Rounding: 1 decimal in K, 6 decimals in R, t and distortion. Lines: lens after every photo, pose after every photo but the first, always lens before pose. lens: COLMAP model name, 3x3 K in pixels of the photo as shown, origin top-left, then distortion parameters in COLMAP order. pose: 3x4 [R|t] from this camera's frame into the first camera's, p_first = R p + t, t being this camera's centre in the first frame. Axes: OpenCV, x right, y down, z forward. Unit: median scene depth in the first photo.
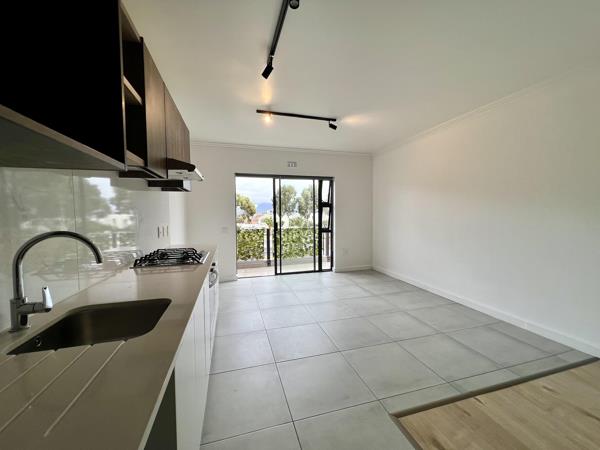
lens RADIAL K [[239.1, 0, 300.4], [0, 239.1, 225.7], [0, 0, 1]] dist [-0.003401, 0.000416]
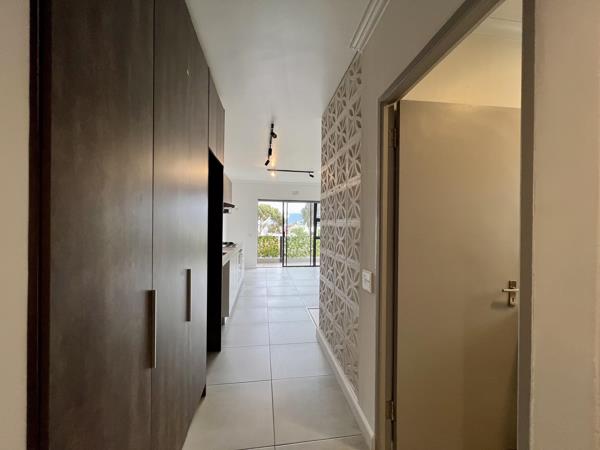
lens RADIAL K [[239.1, 0, 302.1], [0, 239.1, 225.1], [0, 0, 1]] dist [-0.003401, 0.000416]
pose [[0.992554, 0.019898, -0.120167, 0.186221], [-0.025622, 0.998600, -0.046277, 0.012903], [0.119078, 0.049011, 0.991674, -0.459372]]
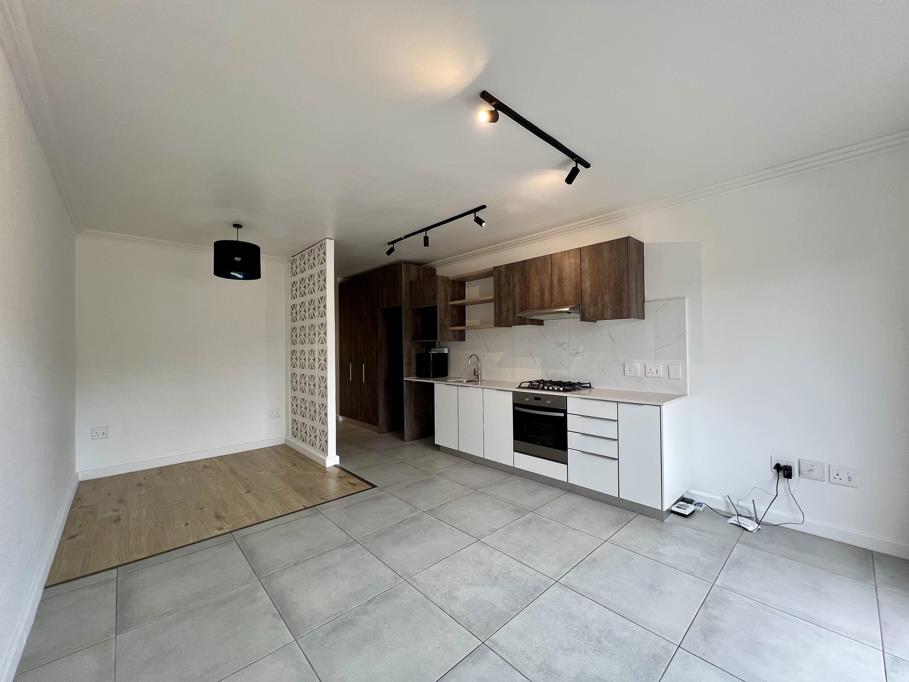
lens RADIAL K [[362.2, 0, 456.7], [0, 362.2, 343.0], [0, 0, 1]] dist [-0.003401, 0.000416]
pose [[-0.891679, 0.015265, -0.452411, 0.285794], [-0.002275, 0.999268, 0.038200, -0.060138], [0.452662, 0.035091, -0.890991, 0.974662]]
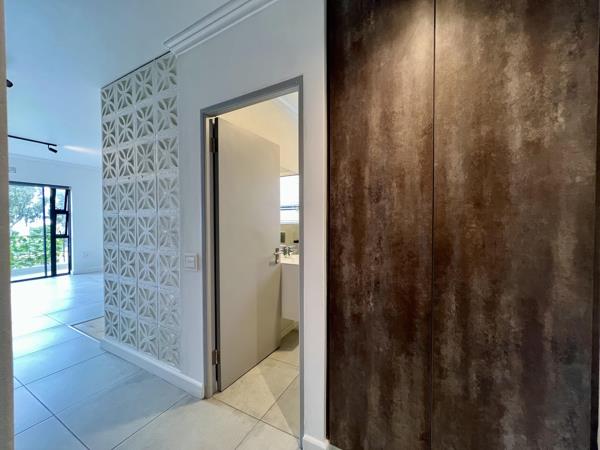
lens RADIAL K [[239.1, 0, 301.1], [0, 239.1, 225.0], [0, 0, 1]] dist [-0.003401, 0.000416]
pose [[0.696043, -0.007773, 0.717958, 0.093328], [0.031250, 0.999322, -0.019477, 0.024799], [-0.717319, 0.035993, 0.695814, -0.510810]]
